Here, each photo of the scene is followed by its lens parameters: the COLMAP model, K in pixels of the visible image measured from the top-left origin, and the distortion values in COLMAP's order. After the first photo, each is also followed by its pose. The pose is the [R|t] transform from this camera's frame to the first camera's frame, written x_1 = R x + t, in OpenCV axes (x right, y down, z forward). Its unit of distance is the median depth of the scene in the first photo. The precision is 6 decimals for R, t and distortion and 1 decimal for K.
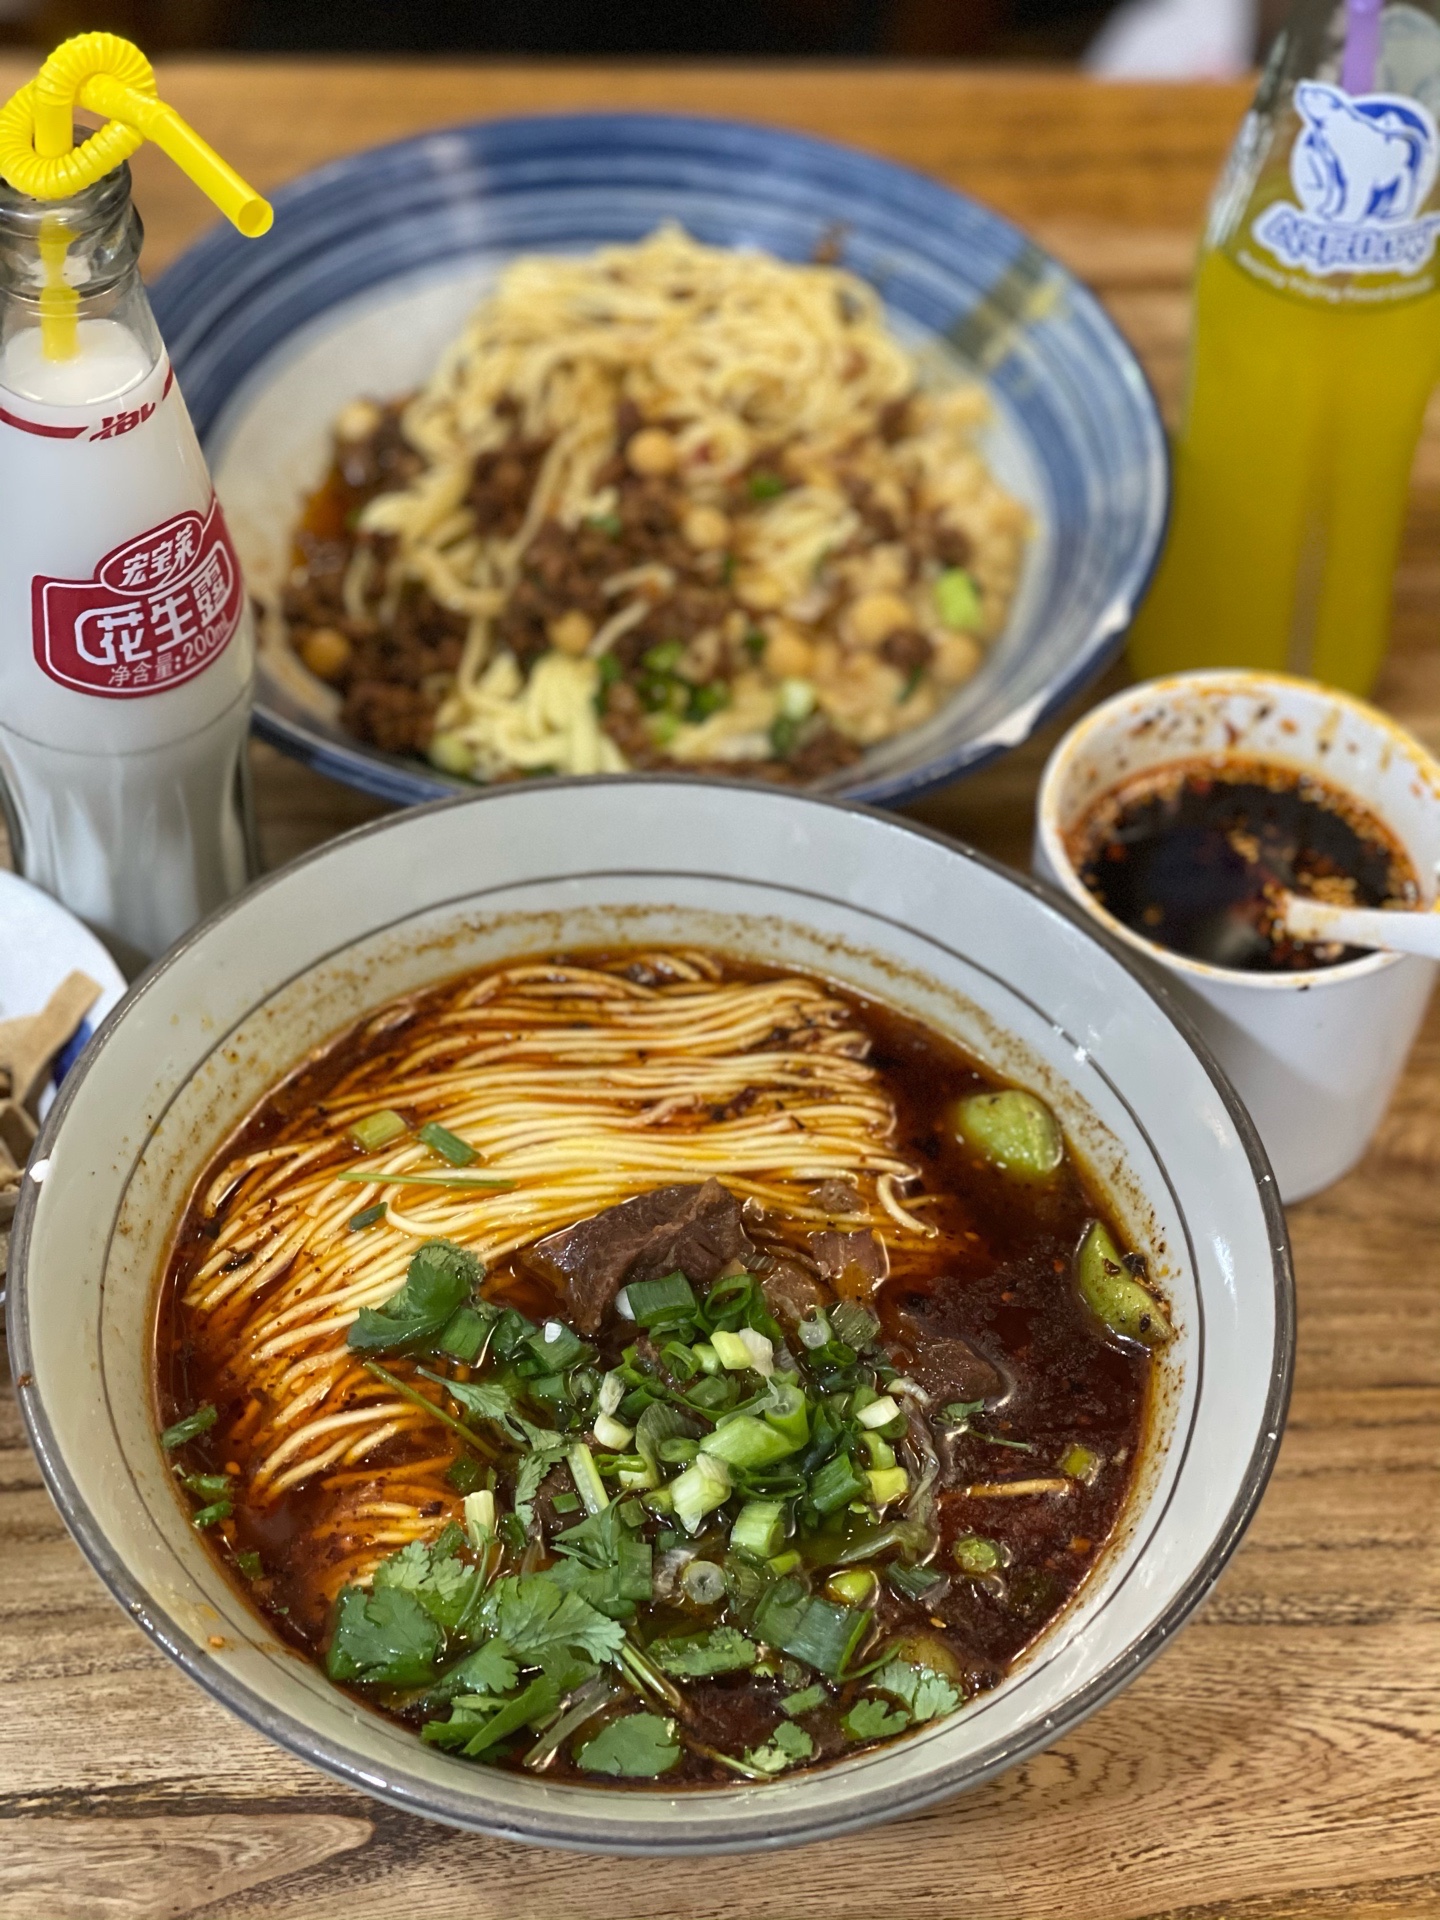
lens RADIAL K [[3563.0, 0, 720.0], [0, 3563.0, 960.0], [0, 0, 1]] dist [0.163826, -0.079280]
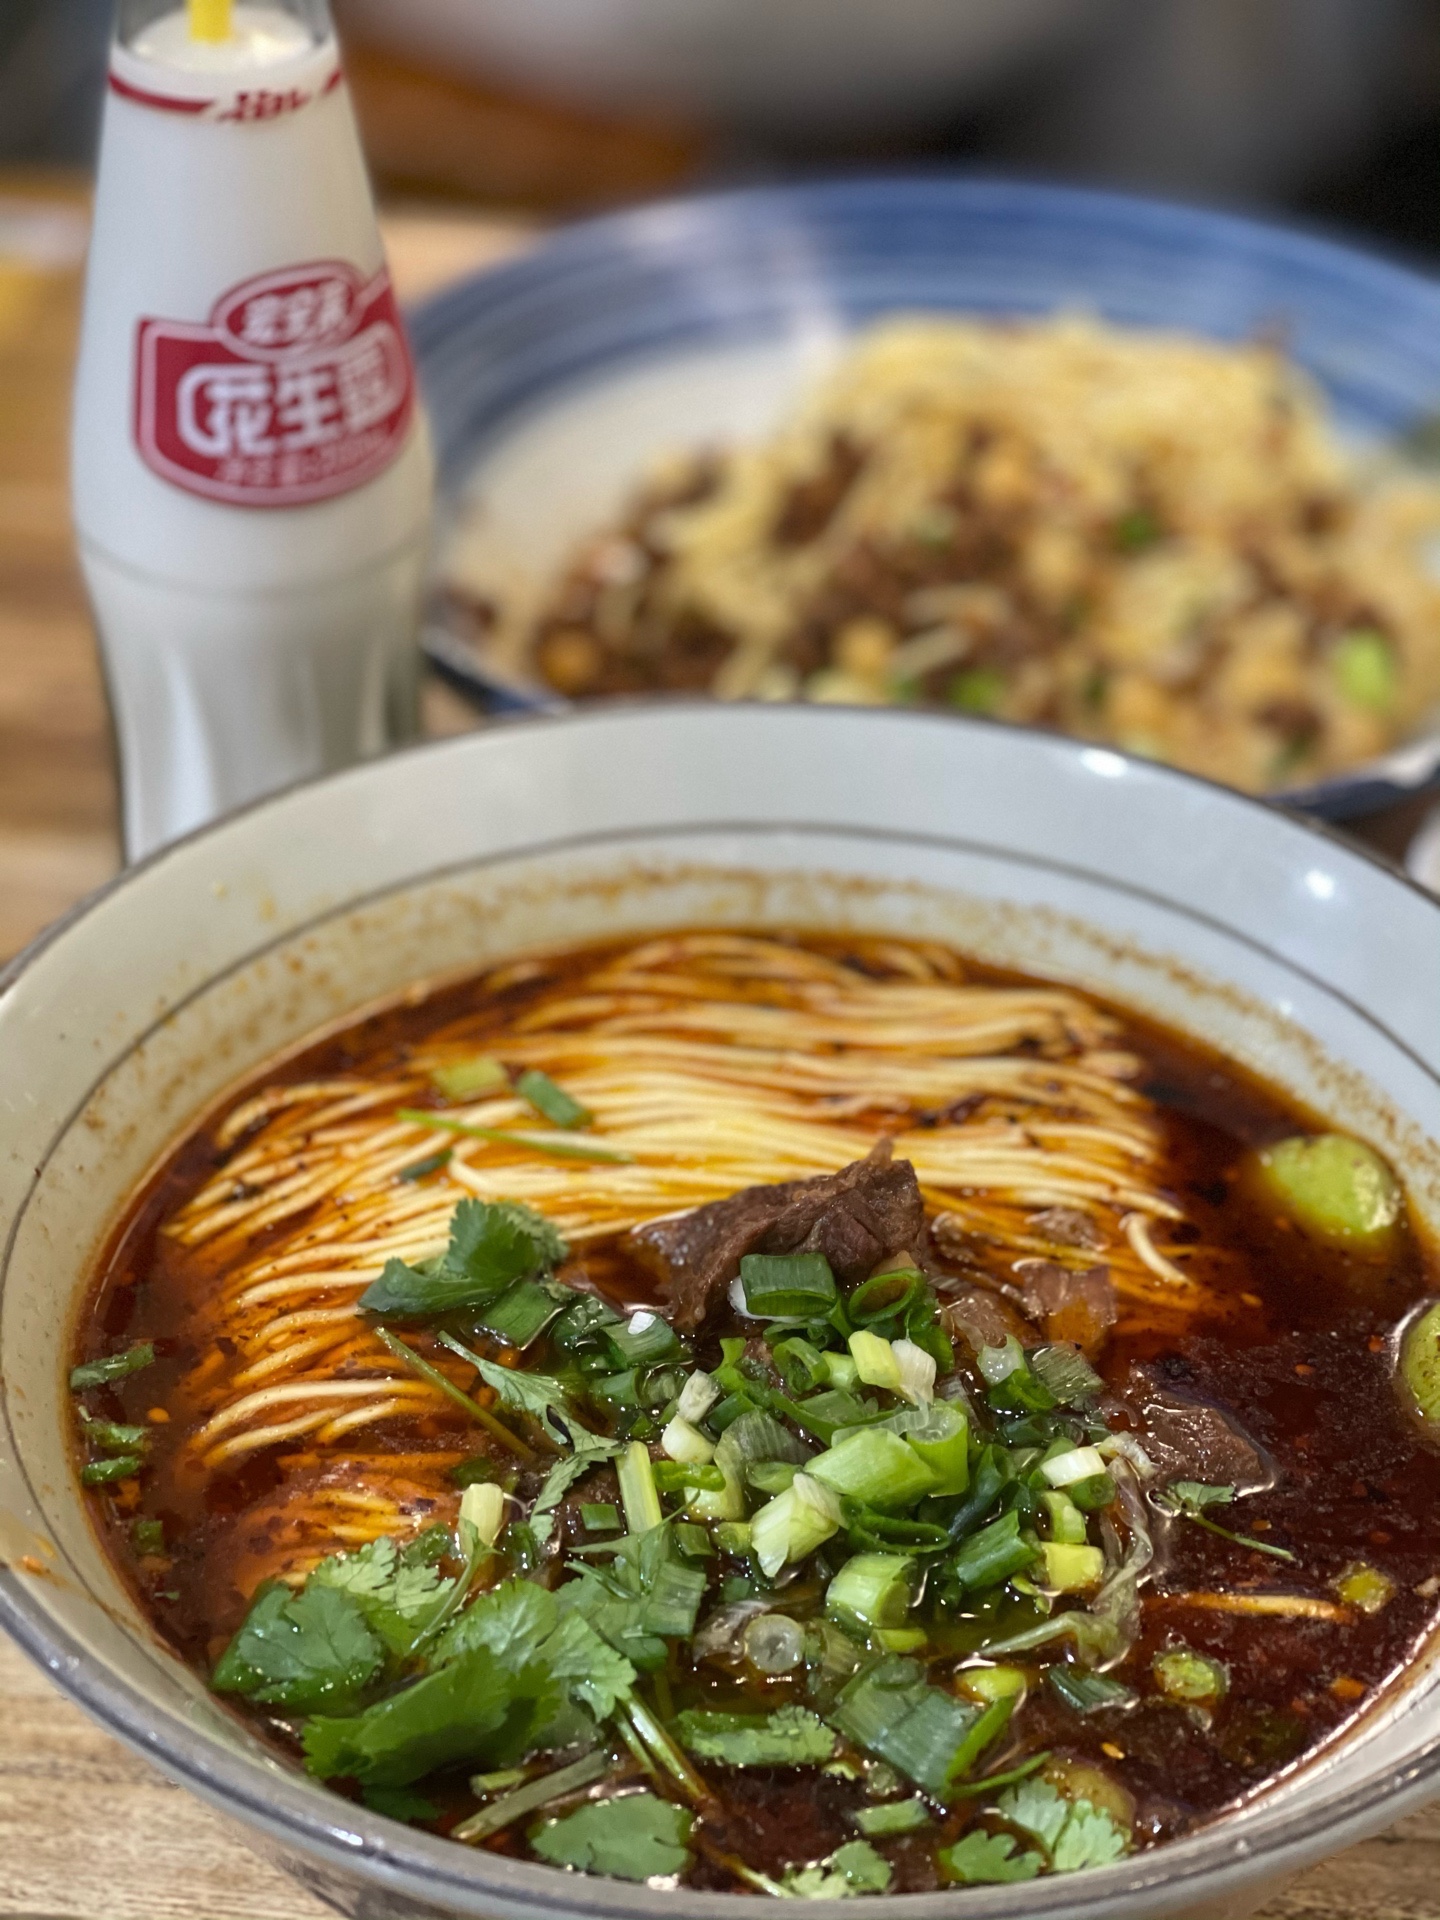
lens RADIAL K [[3589.3, 0, 727.2], [0, 3589.3, 989.3], [0, 0, 1]] dist [0.193915, -0.376412]
pose [[0.980788, 0.100241, -0.167354, 0.081504], [-0.136787, 0.965031, -0.223616, 0.191349], [0.139086, 0.242211, 0.960202, 0.285907]]
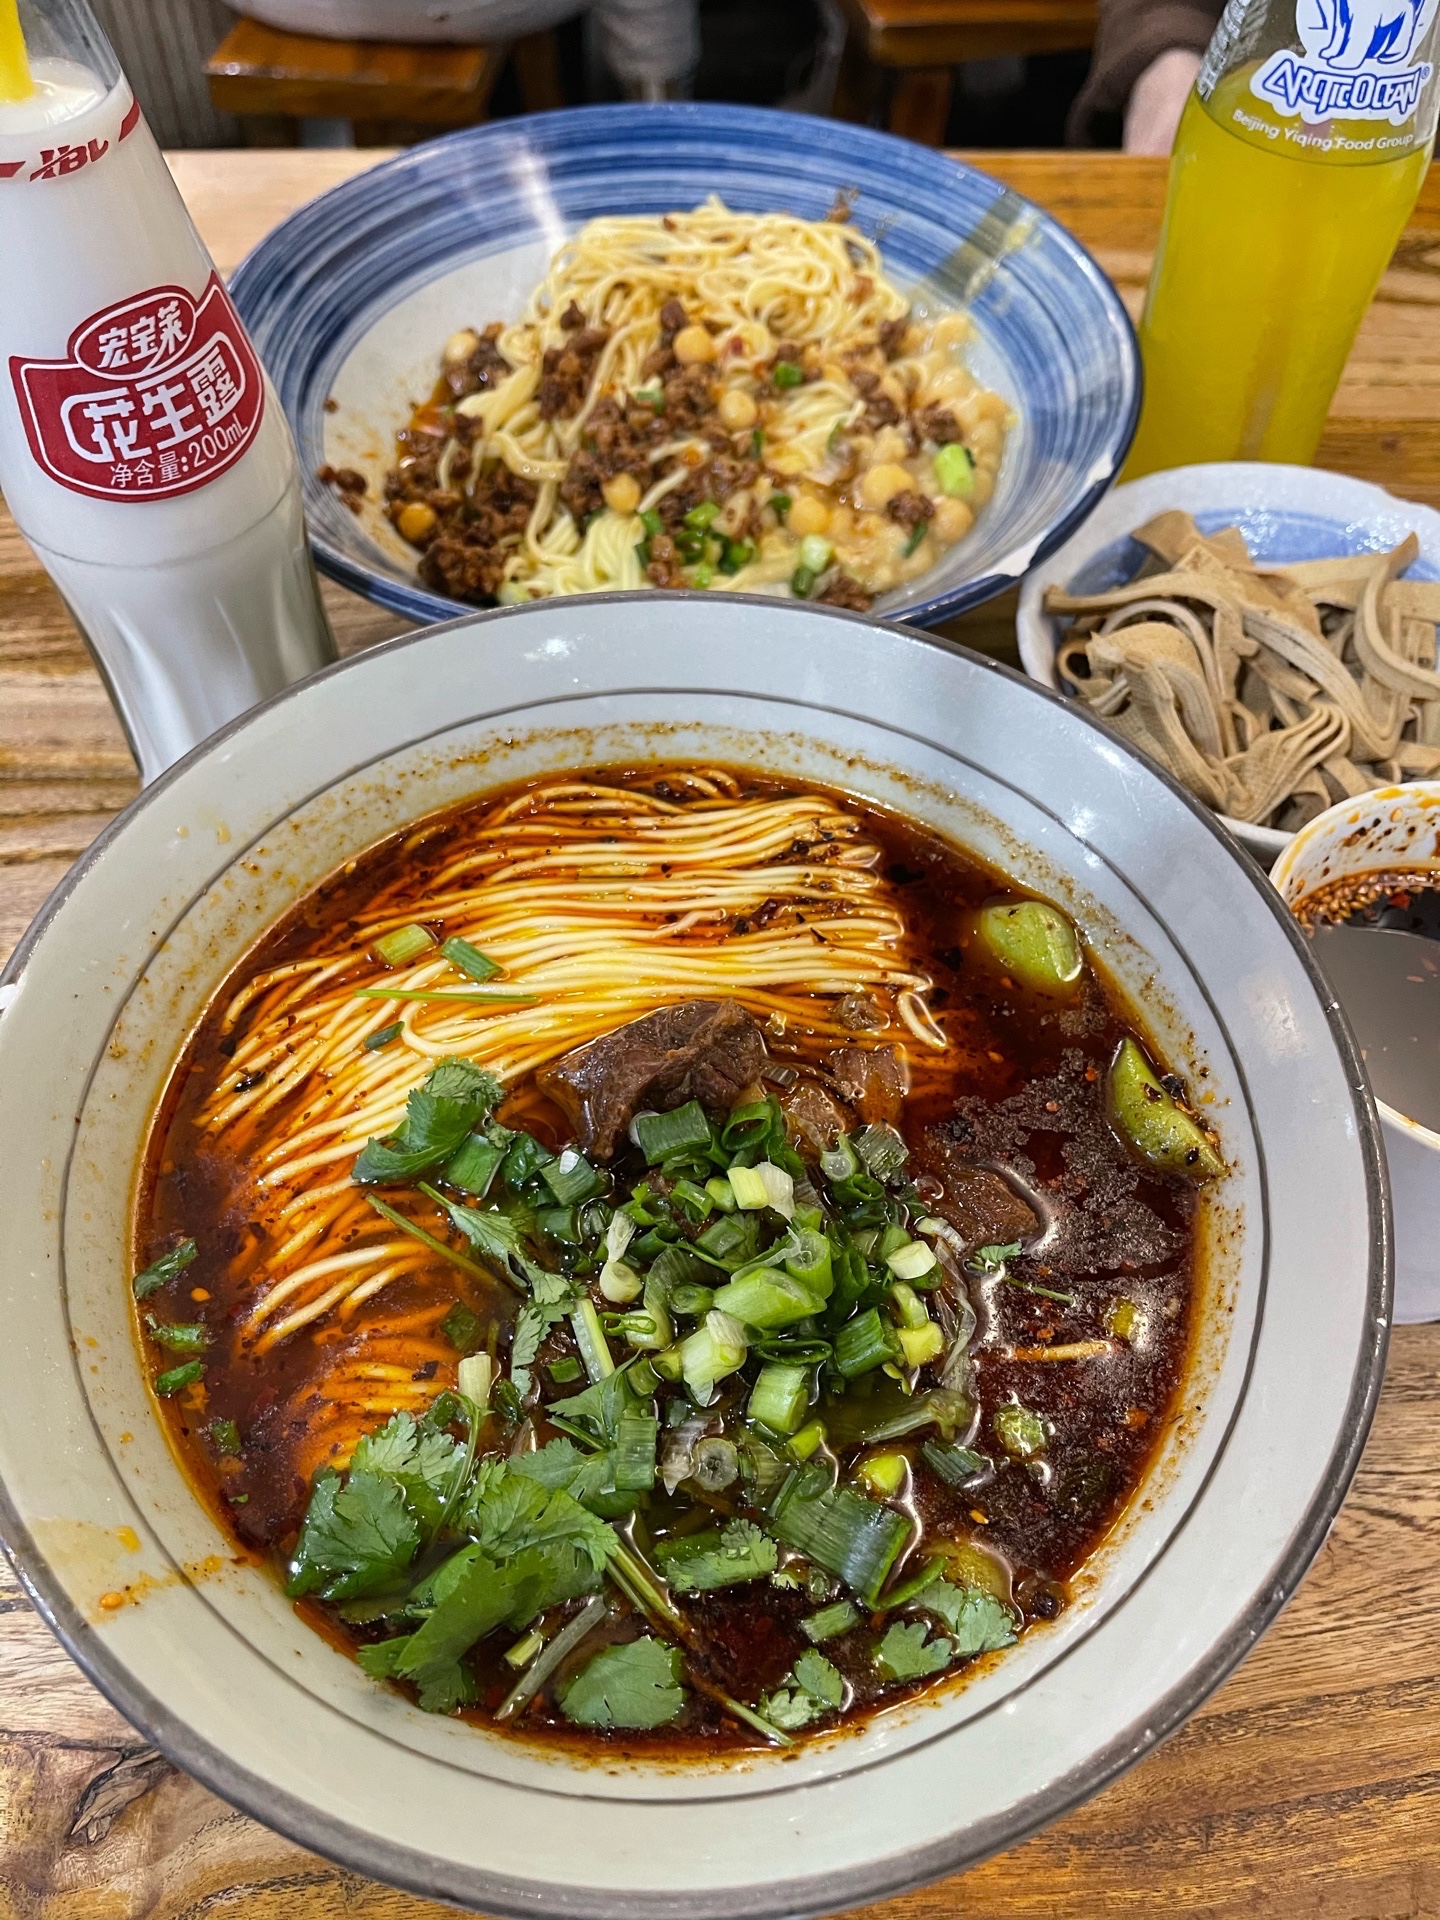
lens RADIAL K [[1468.7, 0, 711.2], [0, 1468.7, 955.1], [0, 0, 1]] dist [0.055540, -0.093047]
pose [[0.999336, 0.002371, -0.036366, 0.006481], [0.001424, 0.994578, 0.103984, 0.008176], [0.036415, -0.103966, 0.993914, 0.595913]]
